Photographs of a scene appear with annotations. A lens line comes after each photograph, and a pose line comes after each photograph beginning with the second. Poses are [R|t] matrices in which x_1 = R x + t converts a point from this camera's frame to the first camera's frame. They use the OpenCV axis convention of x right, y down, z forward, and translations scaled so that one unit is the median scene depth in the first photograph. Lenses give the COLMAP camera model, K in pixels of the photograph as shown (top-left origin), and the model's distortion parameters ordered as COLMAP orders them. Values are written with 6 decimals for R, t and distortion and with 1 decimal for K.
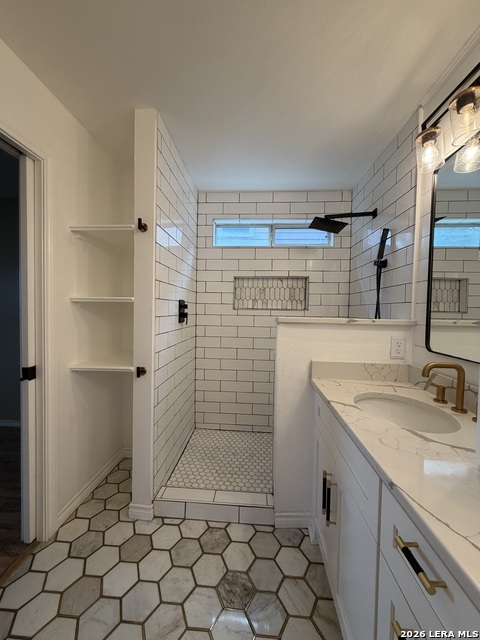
lens RADIAL K [[257.7, 0, 240.1], [0, 257.7, 320.0], [0, 0, 1]] dist [0.000003, -0.000009]
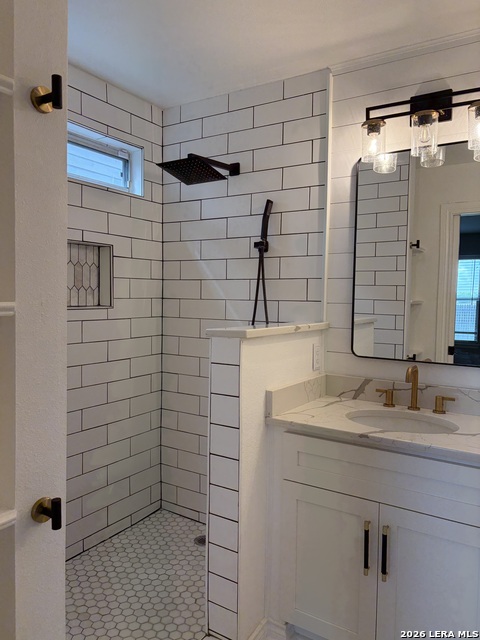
lens RADIAL K [[489.6, 0, 239.6], [0, 489.6, 317.6], [0, 0, 1]] dist [0.011719, 0.006762]
pose [[0.501860, -0.049310, 0.863542, -0.632145], [0.027650, 0.998778, 0.040963, -0.065090], [-0.864507, 0.003319, 0.502610, 0.314026]]
